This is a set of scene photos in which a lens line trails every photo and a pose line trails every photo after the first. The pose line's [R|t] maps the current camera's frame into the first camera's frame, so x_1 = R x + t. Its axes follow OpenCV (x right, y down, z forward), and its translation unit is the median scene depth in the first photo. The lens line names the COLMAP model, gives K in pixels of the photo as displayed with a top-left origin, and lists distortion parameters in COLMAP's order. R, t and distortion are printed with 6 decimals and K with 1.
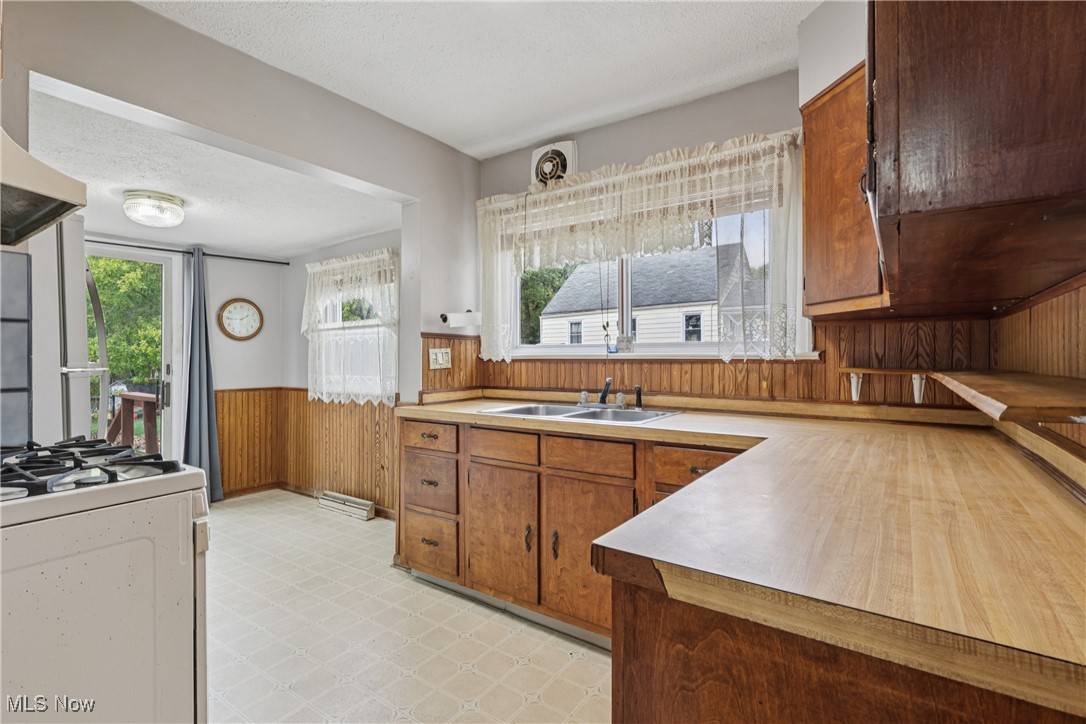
lens RADIAL K [[505.8, 0, 543.0], [0, 505.8, 362.0], [0, 0, 1]] dist [-0.000726, 0.000817]
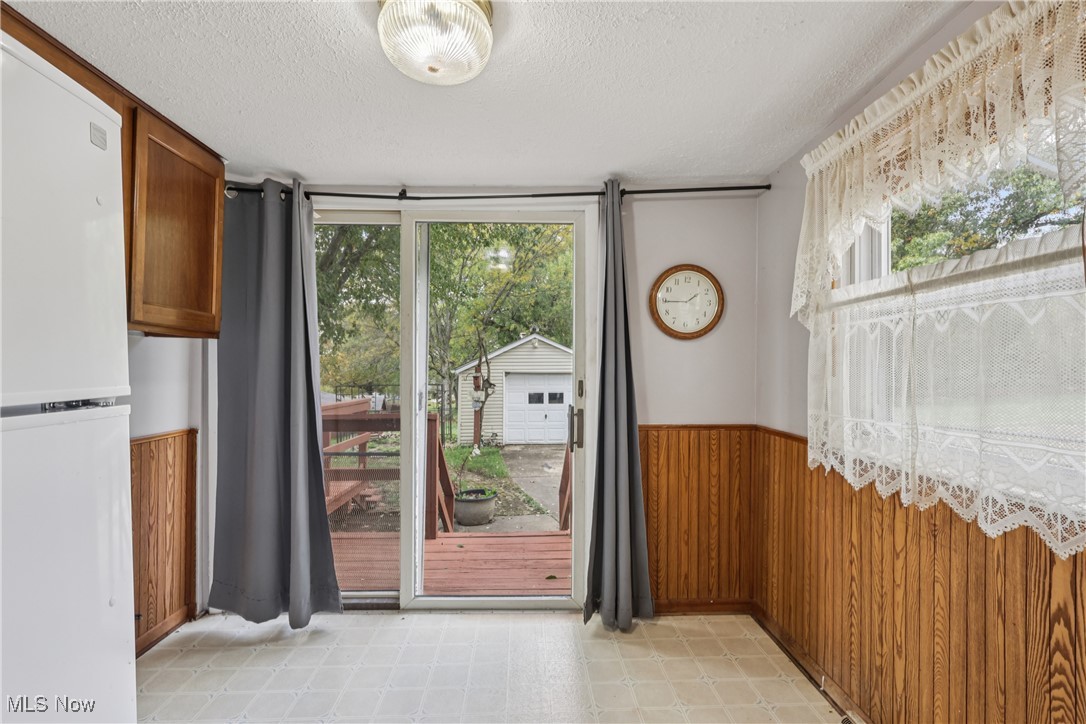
lens RADIAL K [[505.8, 0, 543.0], [0, 505.8, 362.0], [0, 0, 1]] dist [-0.000726, 0.000817]
pose [[0.597538, -0.004808, -0.801827, -0.248497], [-0.006227, 0.999924, -0.010636, -0.010466], [0.801817, 0.011348, 0.597462, 0.551493]]
